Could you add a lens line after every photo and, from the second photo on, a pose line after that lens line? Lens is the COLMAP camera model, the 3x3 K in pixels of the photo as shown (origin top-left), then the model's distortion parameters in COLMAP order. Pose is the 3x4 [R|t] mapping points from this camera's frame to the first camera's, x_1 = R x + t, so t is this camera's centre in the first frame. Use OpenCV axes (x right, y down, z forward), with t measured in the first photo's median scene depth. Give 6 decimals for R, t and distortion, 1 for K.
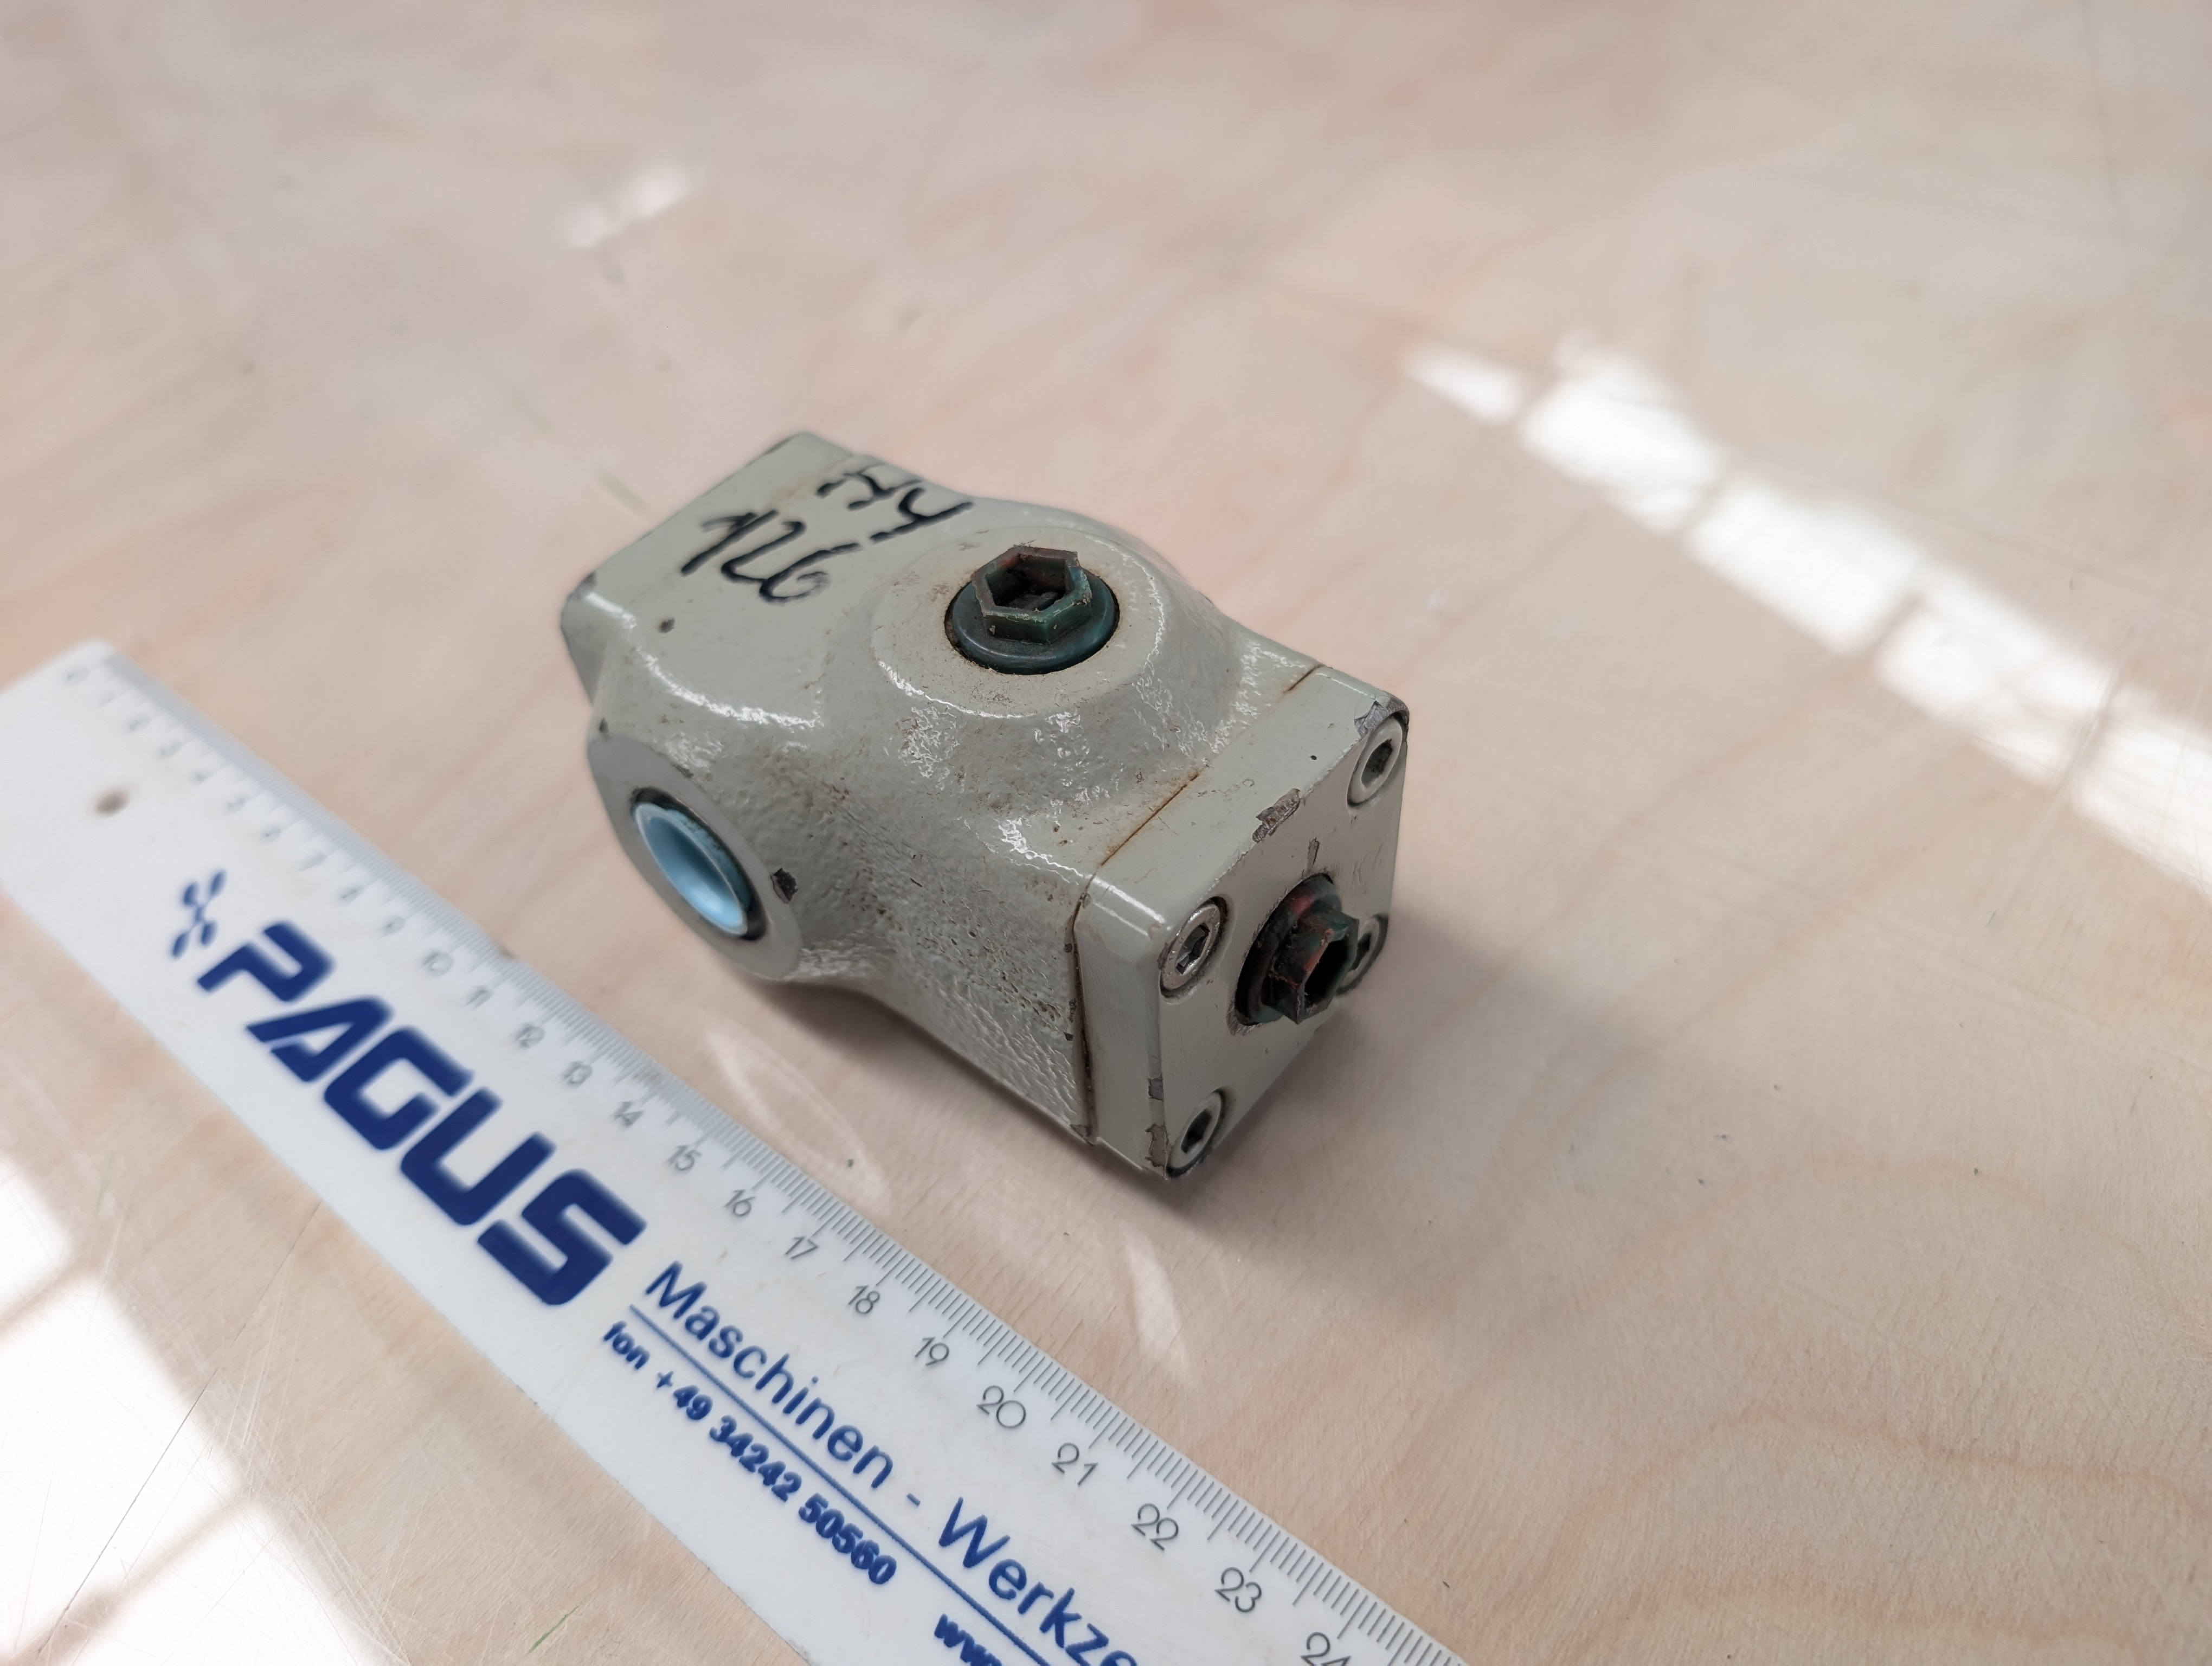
lens RADIAL K [[1660.7, 0, 1129.1], [0, 1660.7, 805.4], [0, 0, 1]] dist [-0.076072, 0.061457]
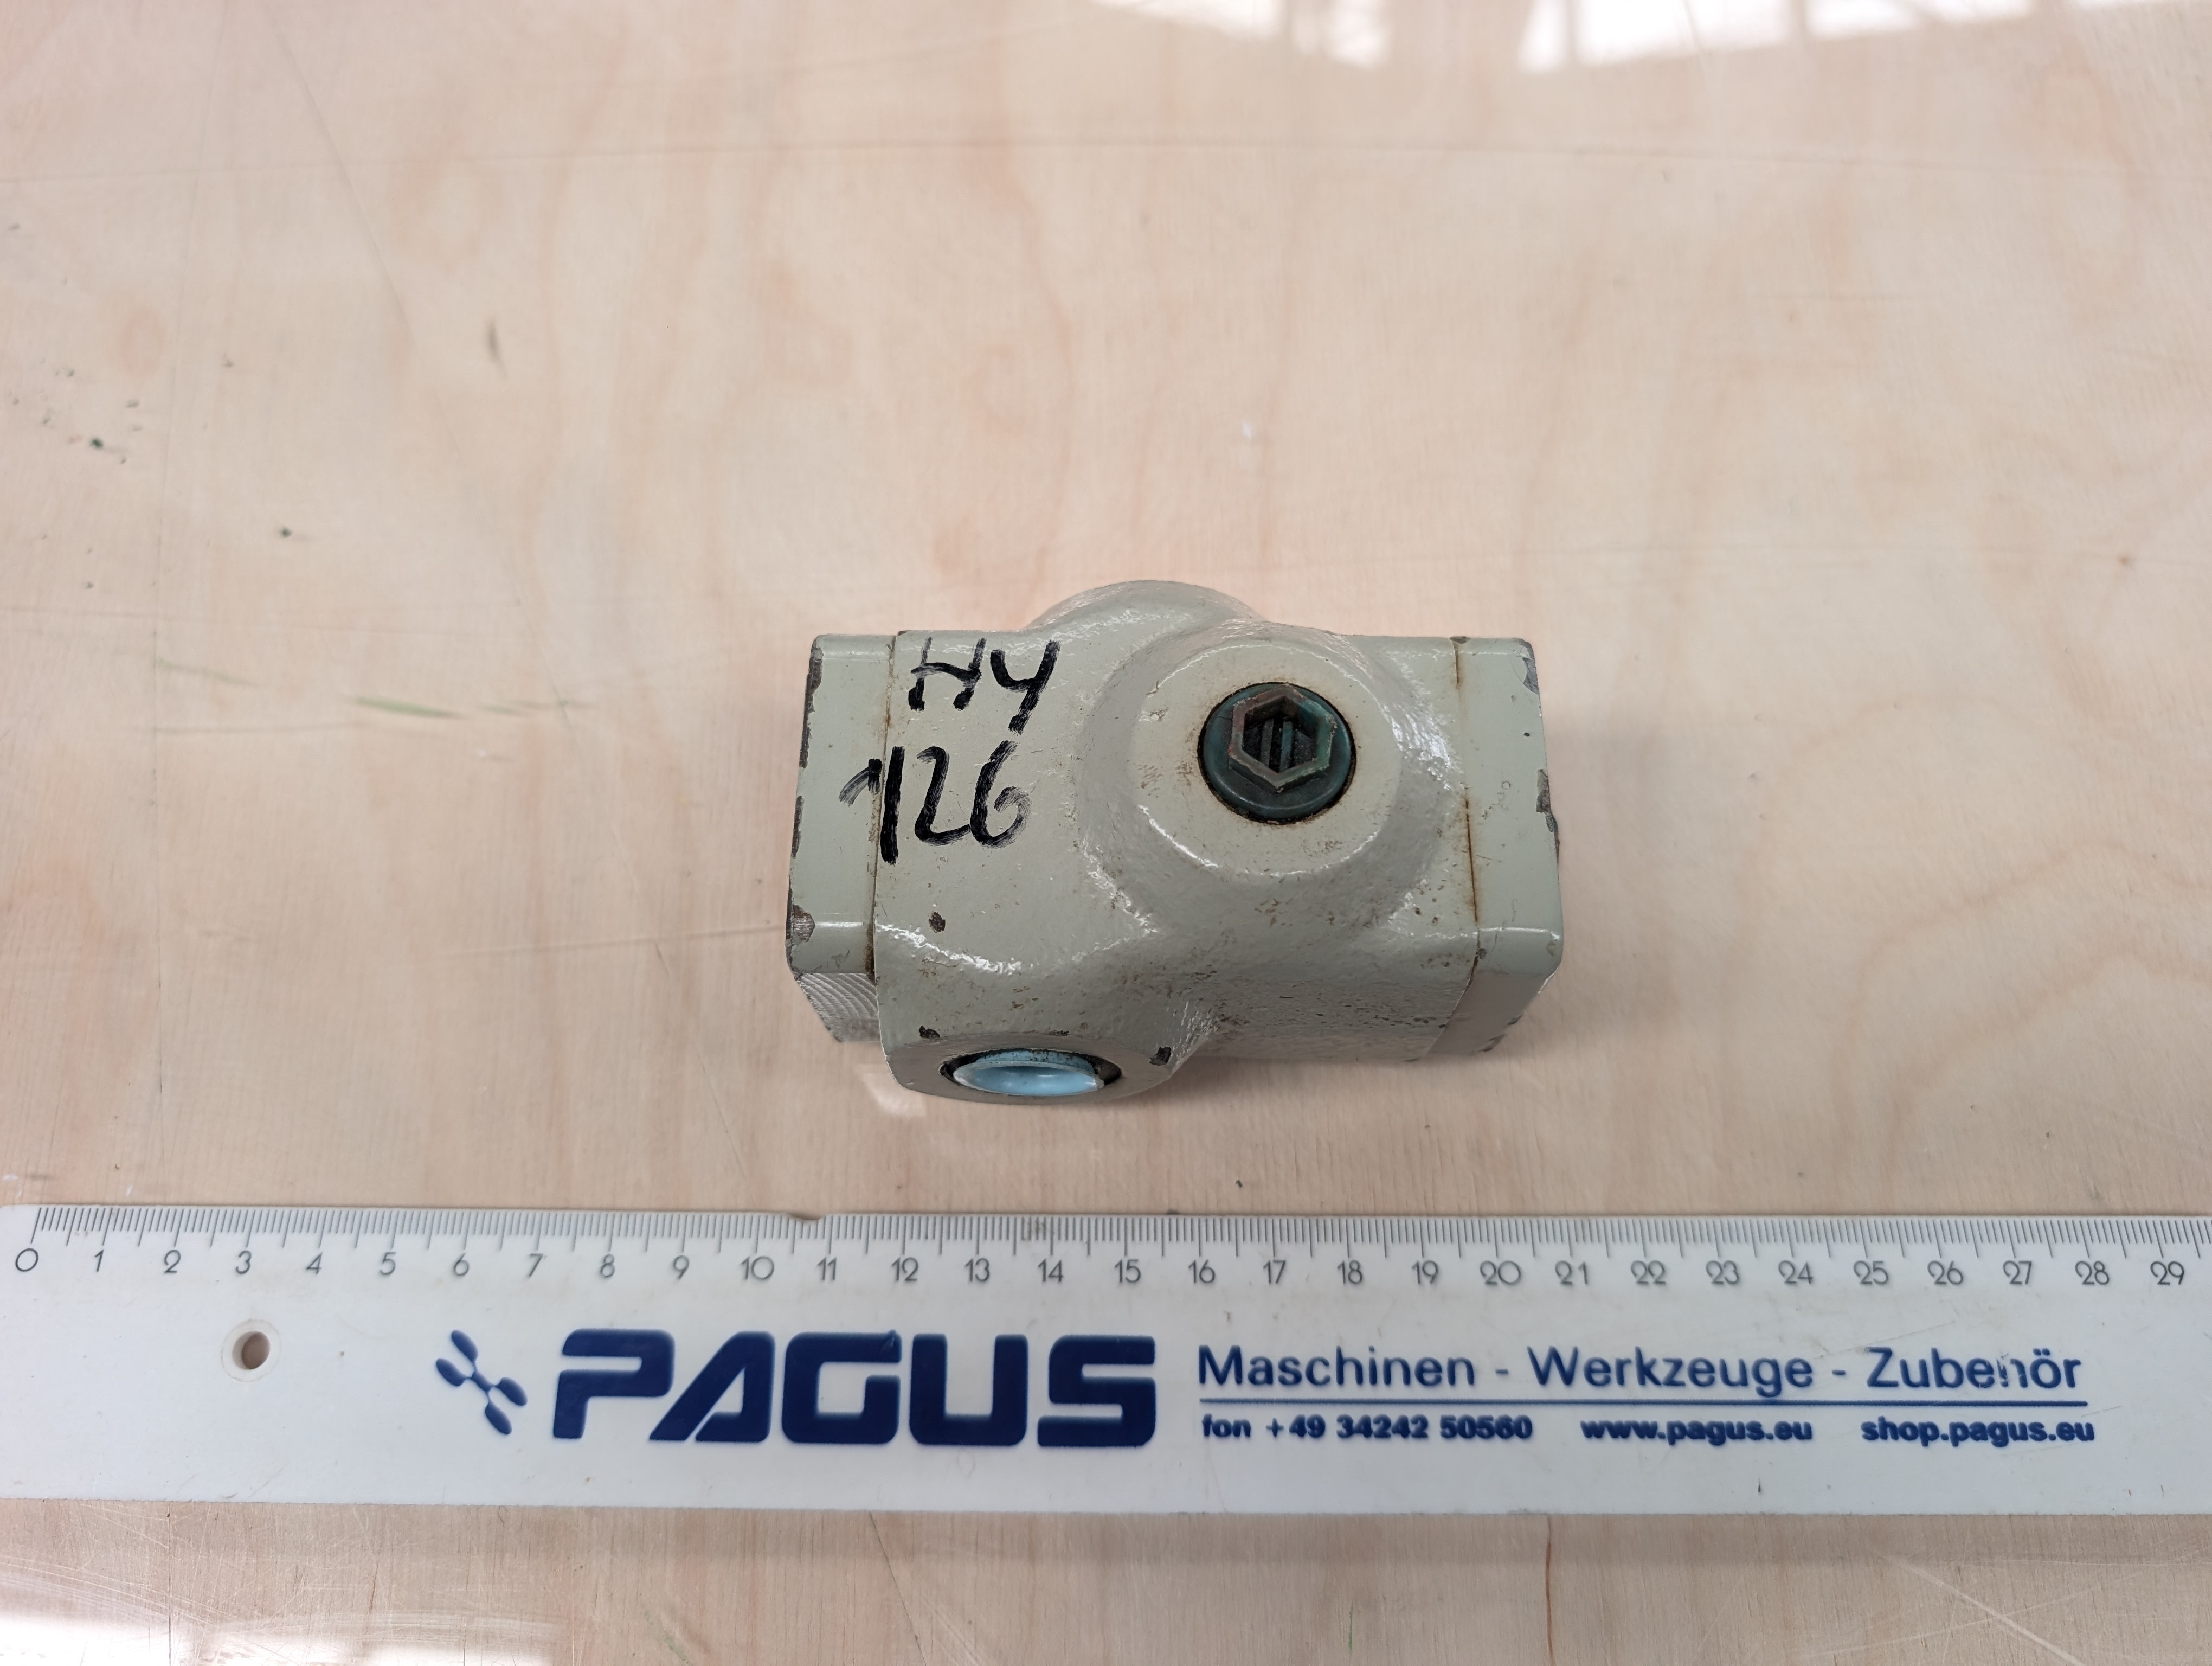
lens RADIAL K [[1660.7, 0, 1072.2], [0, 1660.7, 745.6], [0, 0, 1]] dist [-0.076072, 0.061457]
pose [[0.788424, -0.535789, 0.302188, -0.482046], [0.415172, 0.825984, 0.381291, -0.576468], [-0.453894, -0.175159, 0.873670, 0.088058]]
